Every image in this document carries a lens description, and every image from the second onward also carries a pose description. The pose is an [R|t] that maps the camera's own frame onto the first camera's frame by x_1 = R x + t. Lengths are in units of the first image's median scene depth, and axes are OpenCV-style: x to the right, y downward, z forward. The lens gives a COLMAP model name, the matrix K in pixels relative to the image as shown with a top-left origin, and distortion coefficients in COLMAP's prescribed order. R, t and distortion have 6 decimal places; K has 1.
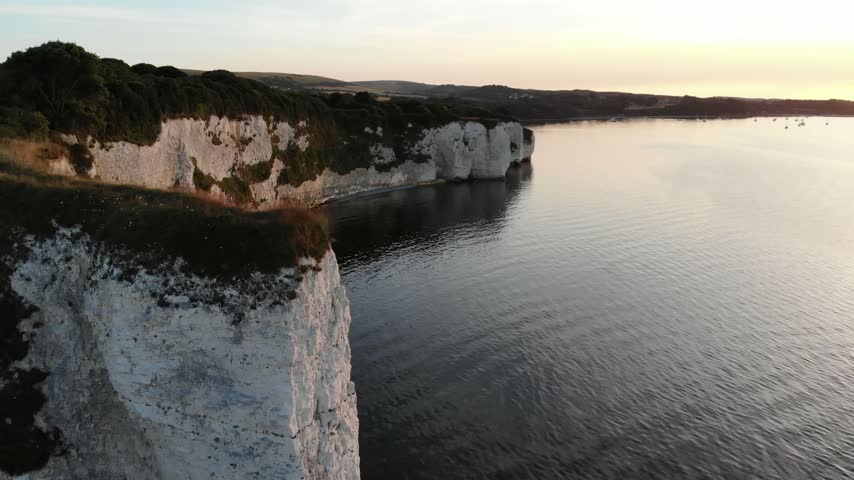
lens RADIAL K [[656.3, 0, 427.0], [0, 656.3, 240.0], [0, 0, 1]] dist [0.105217, -0.261357]
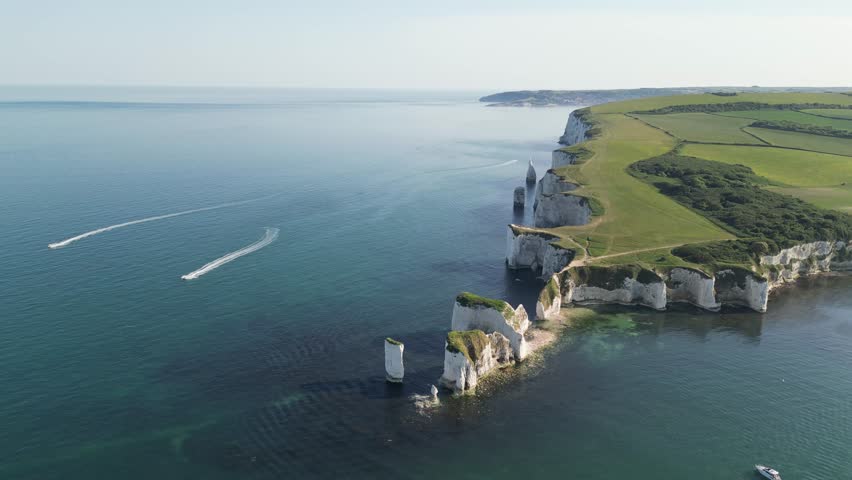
lens RADIAL K [[619.2, 0, 426.0], [0, 619.2, 240.0], [0, 0, 1]] dist [0.095338, -0.114830]
pose [[0.493513, 0.210796, -0.843807, 1.031150], [-0.178153, 0.974114, 0.139154, -0.196707], [0.851297, 0.081652, 0.518292, -1.706202]]
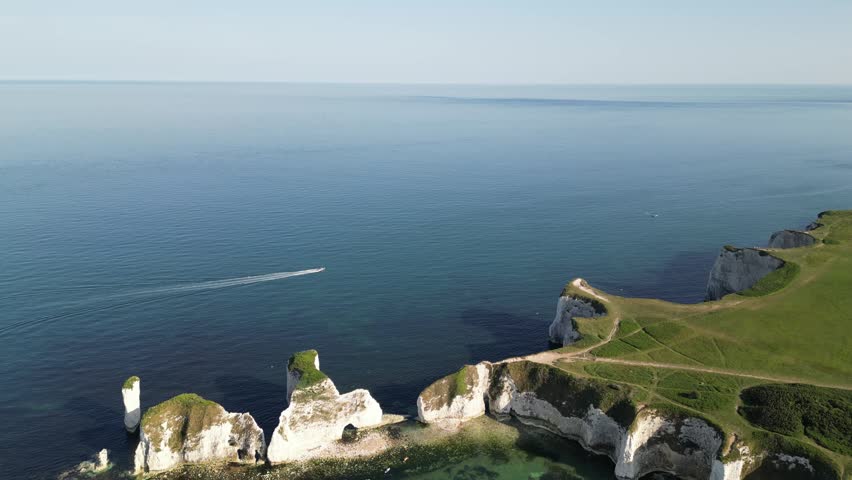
lens RADIAL K [[619.2, 0, 426.0], [0, 619.2, 240.0], [0, 0, 1]] dist [0.095338, -0.114830]
pose [[-0.205446, 0.240423, -0.948677, 0.810478], [-0.201331, 0.938239, 0.281378, -0.469210], [0.957736, 0.248806, -0.144353, -0.368523]]
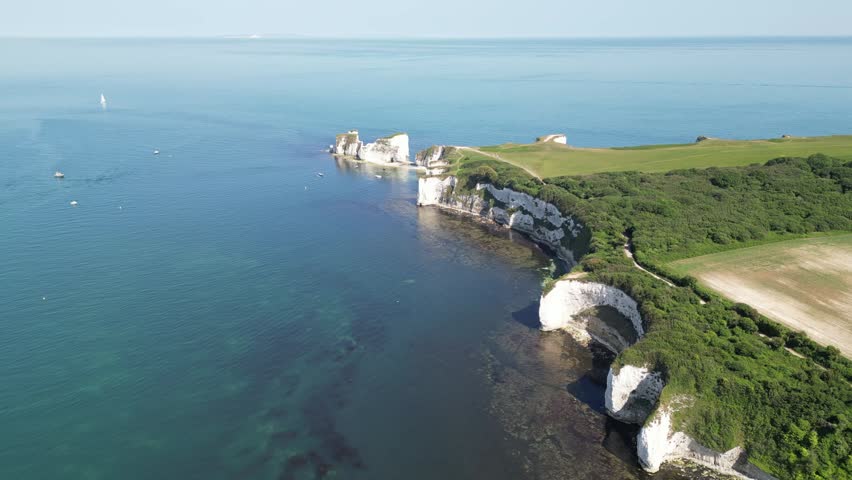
lens RADIAL K [[619.2, 0, 426.0], [0, 619.2, 240.0], [0, 0, 1]] dist [0.095338, -0.114830]
pose [[-0.917054, 0.123479, -0.379162, 0.794702], [-0.079243, 0.875453, 0.476763, -0.832605], [0.390809, 0.467264, -0.793053, 1.946396]]
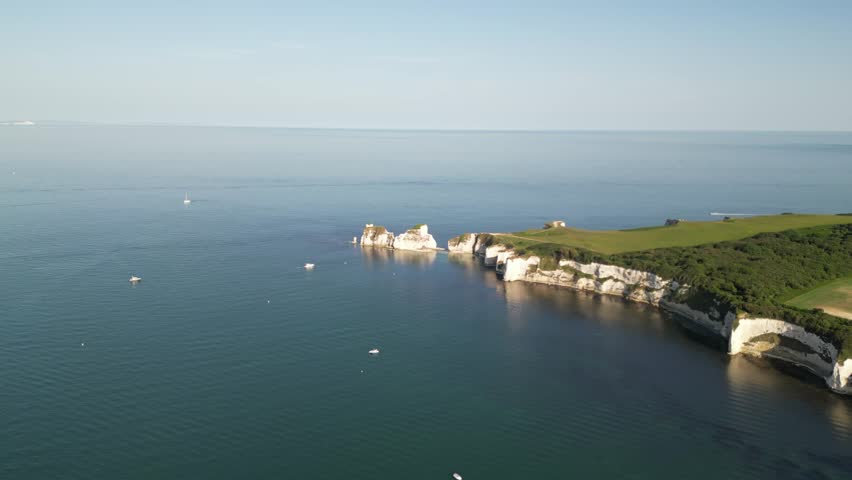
lens RADIAL K [[619.2, 0, 426.0], [0, 619.2, 240.0], [0, 0, 1]] dist [0.095338, -0.114830]
pose [[-0.751730, 0.110194, -0.650200, 1.969533], [-0.141244, 0.936159, 0.321957, -0.886237], [0.644168, 0.333861, -0.688175, 1.721398]]
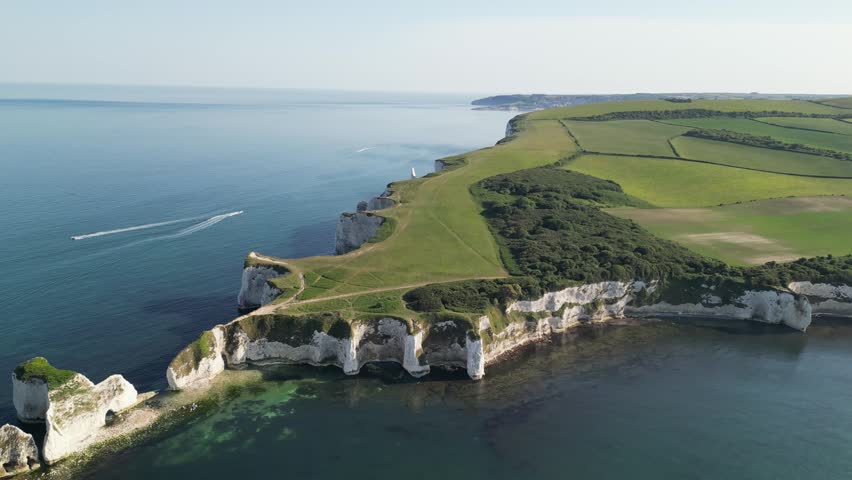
lens RADIAL K [[619.2, 0, 426.0], [0, 619.2, 240.0], [0, 0, 1]] dist [0.095338, -0.114830]
pose [[0.479257, 0.214857, -0.850969, 1.094609], [-0.191400, 0.971822, 0.137576, -0.397177], [0.856550, 0.096941, 0.506877, -0.723880]]
